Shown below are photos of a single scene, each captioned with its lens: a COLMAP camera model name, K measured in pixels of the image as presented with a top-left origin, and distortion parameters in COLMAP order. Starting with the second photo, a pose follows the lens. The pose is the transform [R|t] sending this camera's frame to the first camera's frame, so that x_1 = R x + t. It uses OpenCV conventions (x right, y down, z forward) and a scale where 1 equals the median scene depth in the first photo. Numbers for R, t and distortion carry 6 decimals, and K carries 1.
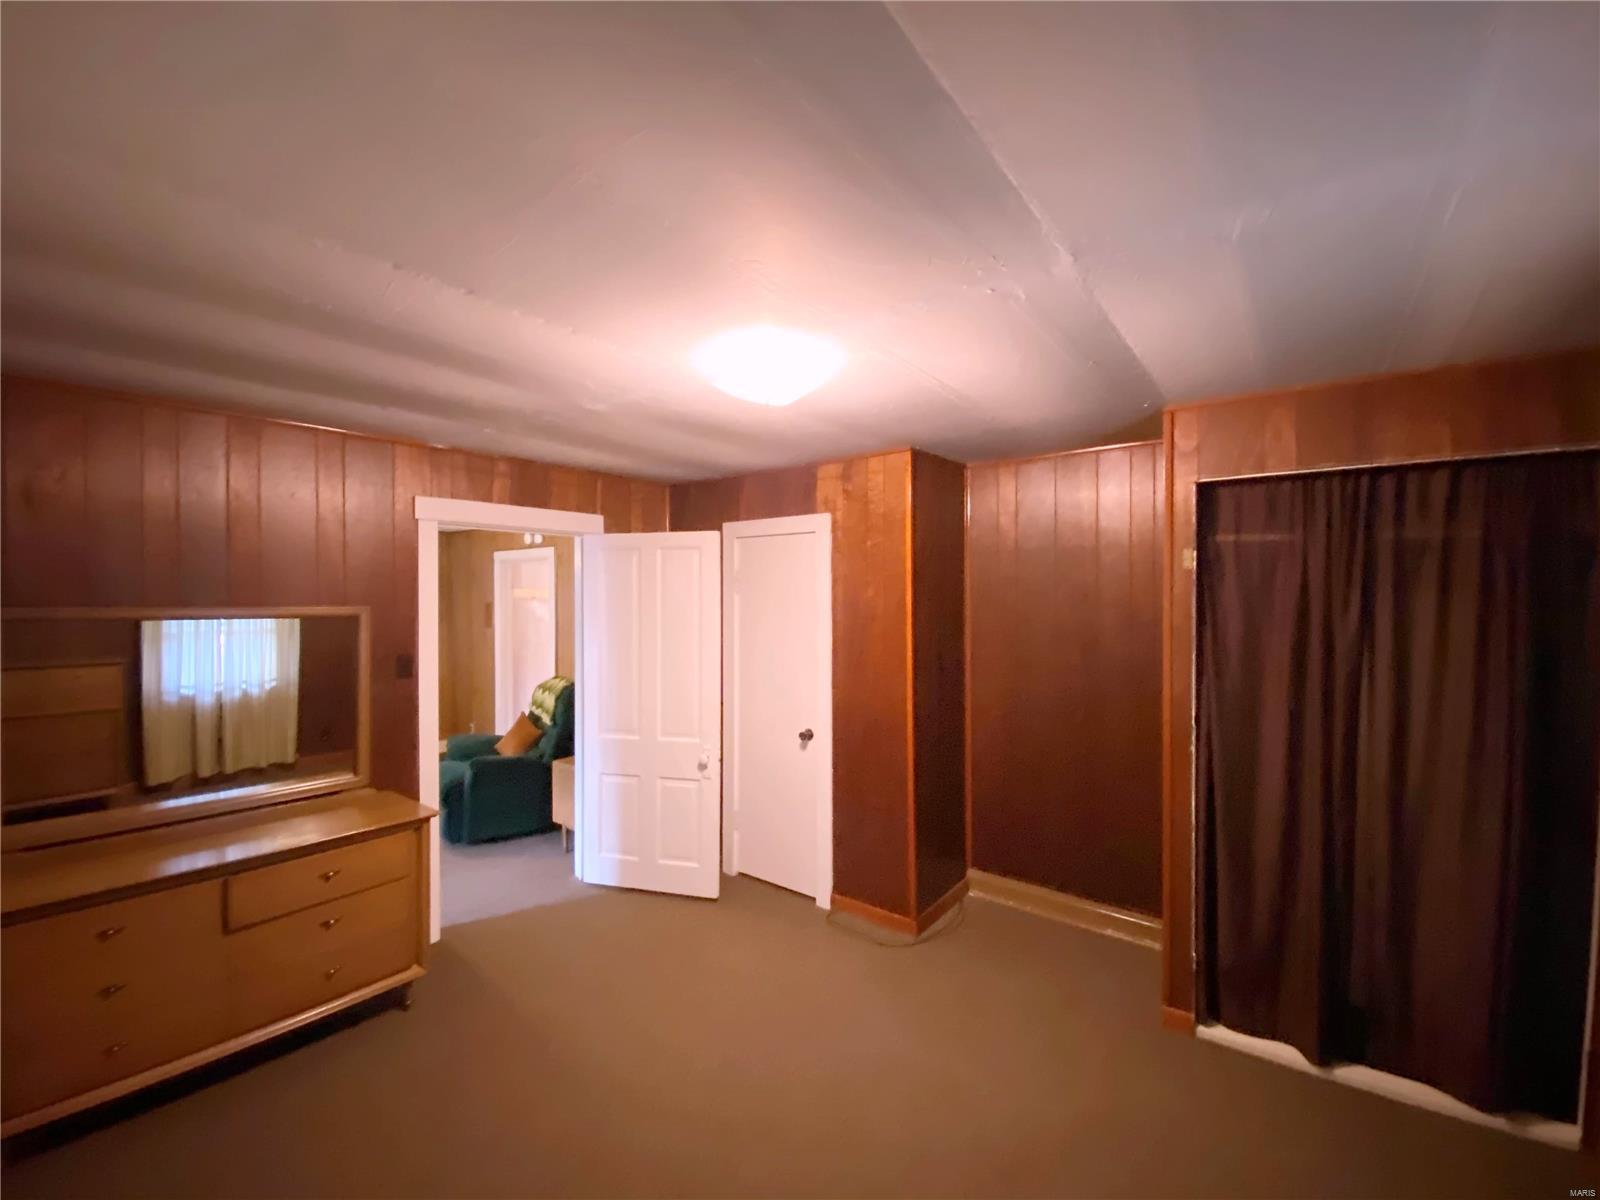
lens RADIAL K [[682.1, 0, 801.1], [0, 682.1, 598.2], [0, 0, 1]] dist [0.052631, -0.039669]
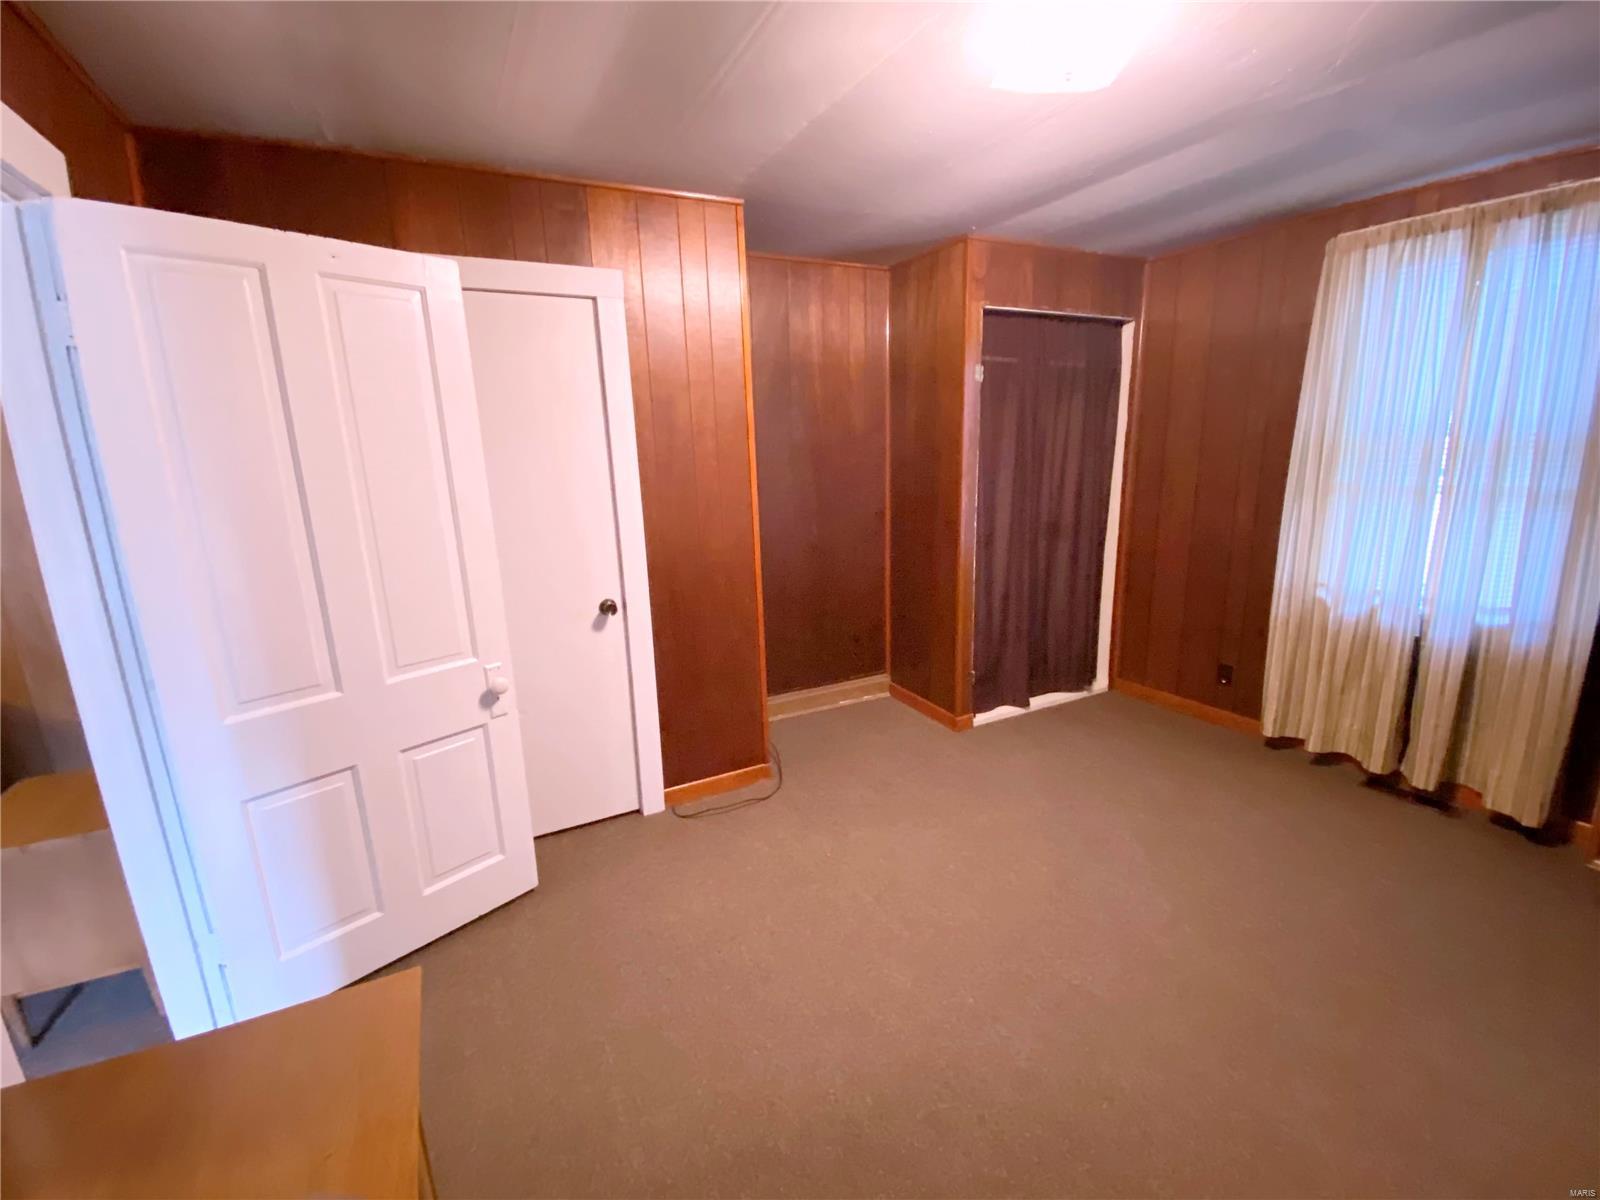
lens RADIAL K [[682.1, 0, 801.1], [0, 682.1, 598.2], [0, 0, 1]] dist [0.052631, -0.039669]
pose [[0.424683, -0.206414, 0.881497, -0.530040], [0.032549, 0.976514, 0.212982, 0.046490], [-0.904757, -0.061758, 0.421427, 0.522461]]
